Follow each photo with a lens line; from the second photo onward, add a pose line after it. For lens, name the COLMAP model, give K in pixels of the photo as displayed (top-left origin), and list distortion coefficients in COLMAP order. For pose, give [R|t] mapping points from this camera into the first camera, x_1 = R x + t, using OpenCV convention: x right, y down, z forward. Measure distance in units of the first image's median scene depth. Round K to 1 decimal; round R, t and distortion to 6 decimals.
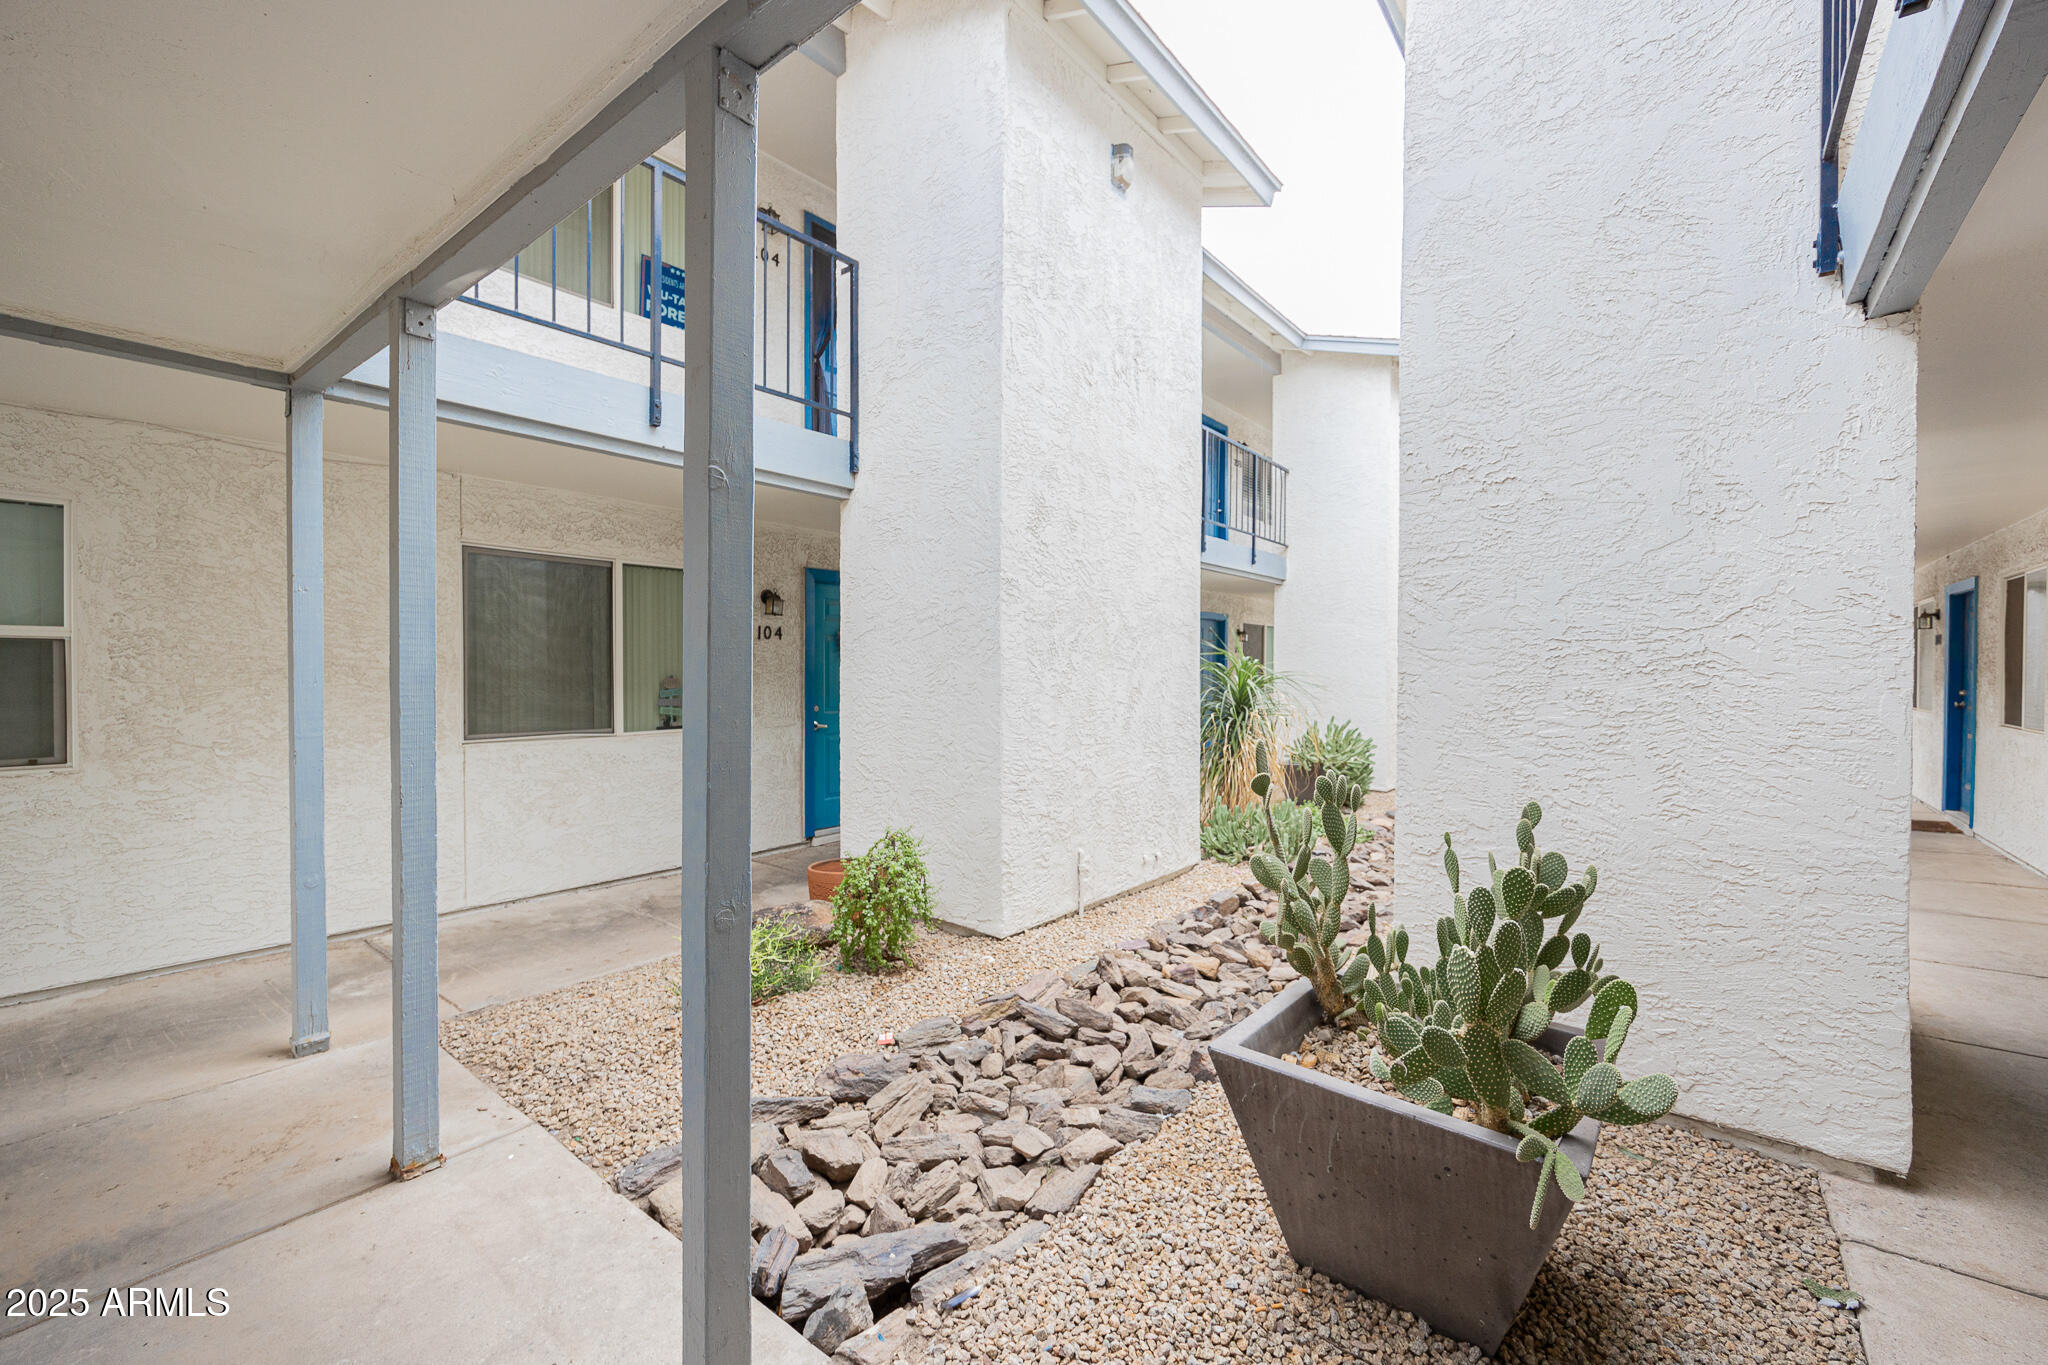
lens RADIAL K [[858.9, 0, 1024.0], [0, 858.9, 682.5], [0, 0, 1]] dist [-0.002017, -0.000191]
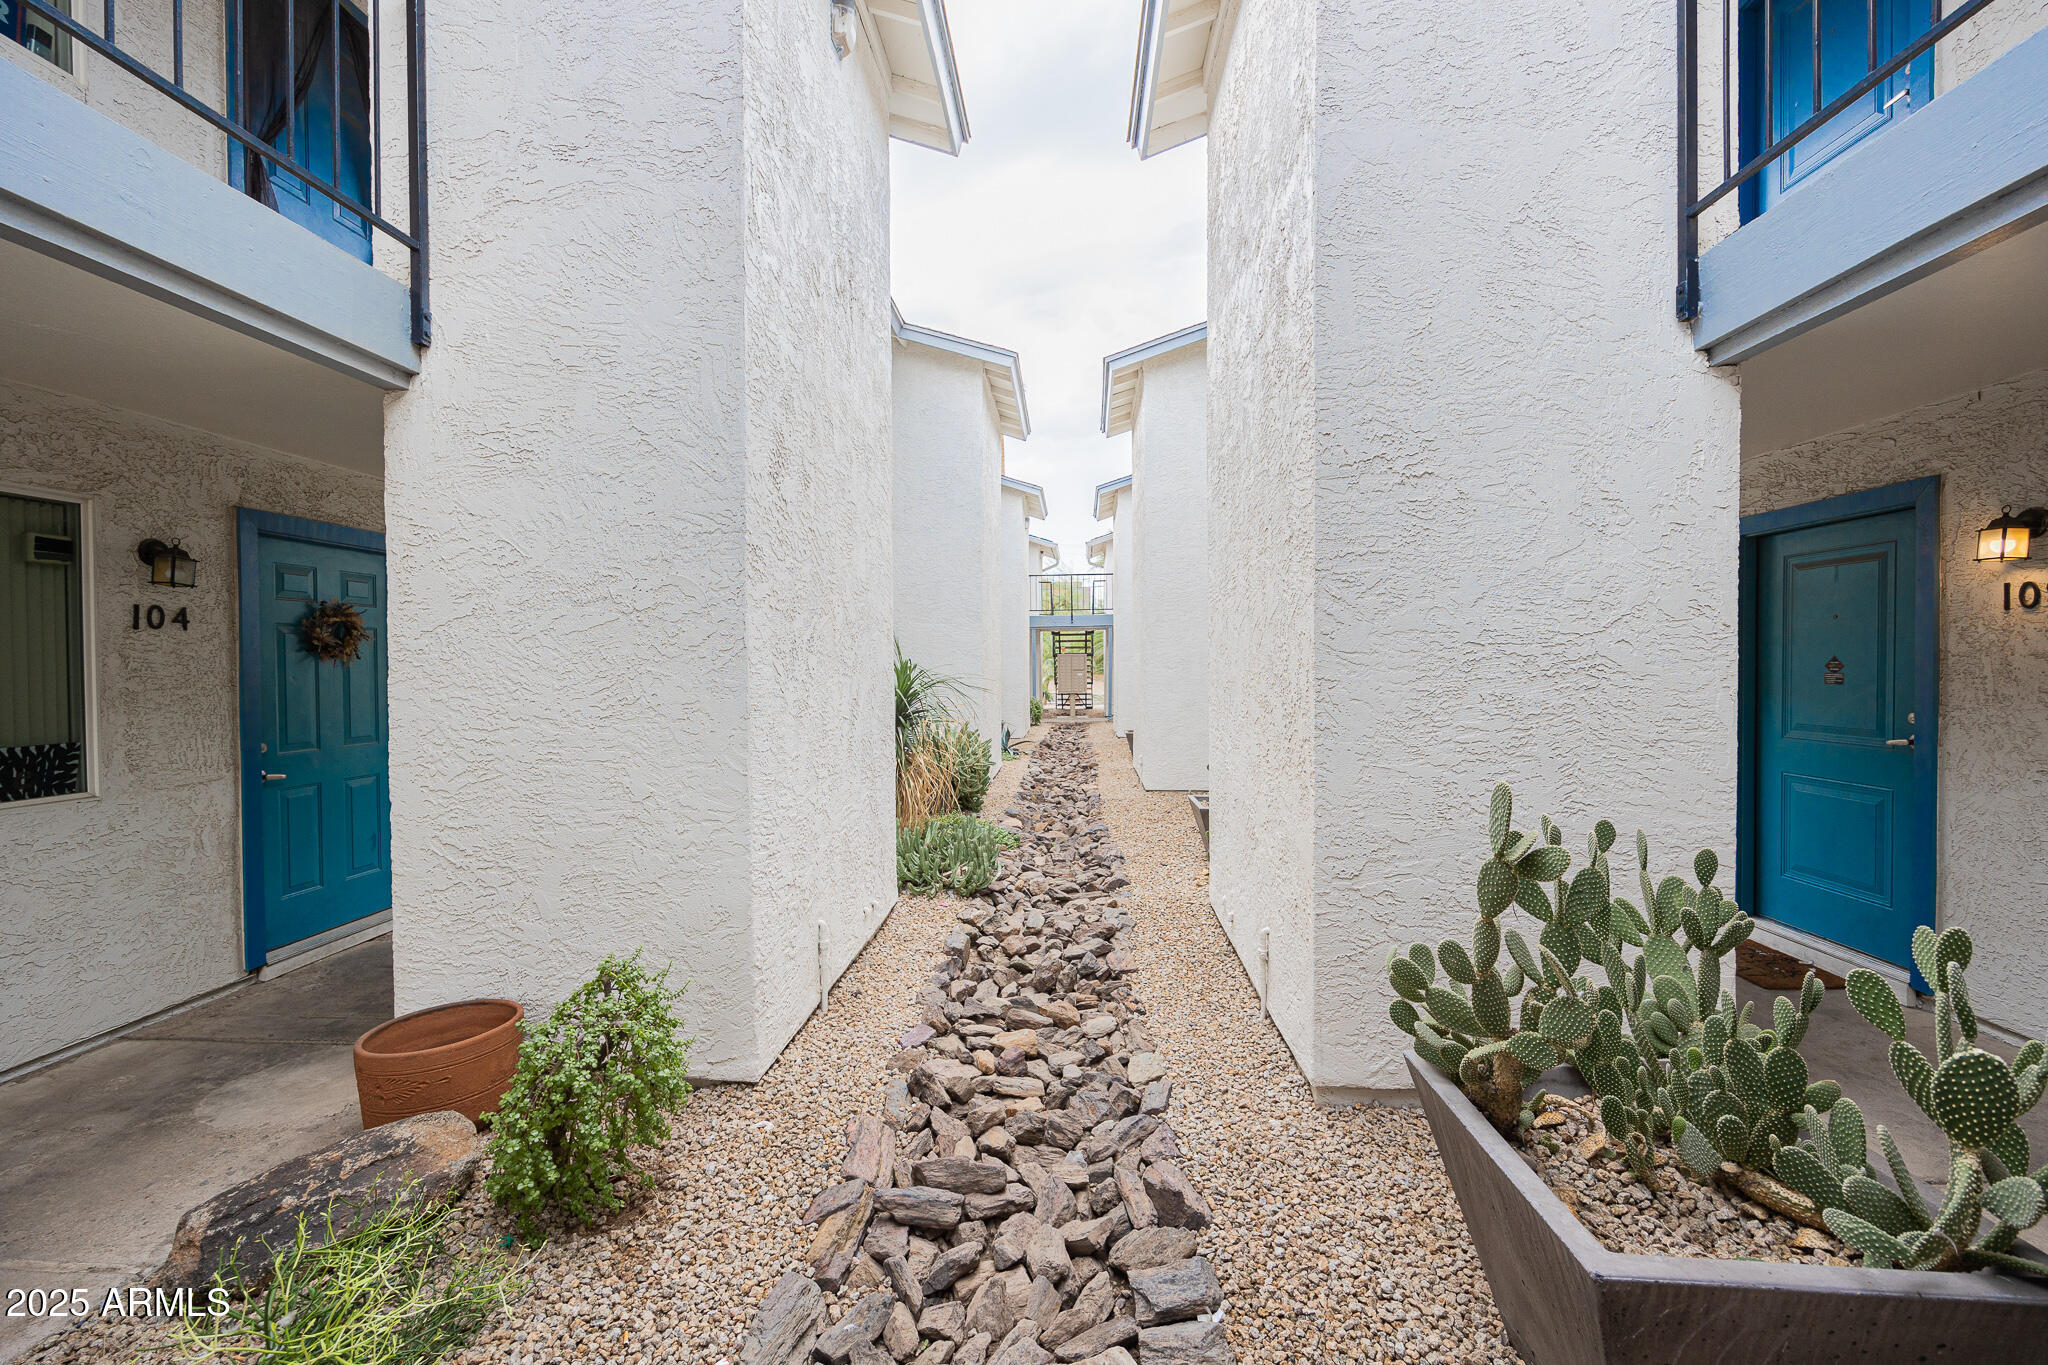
lens RADIAL K [[832.8, 0, 1047.0], [0, 832.8, 681.7], [0, 0, 1]] dist [-0.002045, -0.000104]
pose [[0.808805, -0.018965, 0.587771, -0.270368], [0.018899, 0.999802, 0.006253, -0.016870], [-0.587773, 0.006051, 0.809003, 0.421620]]
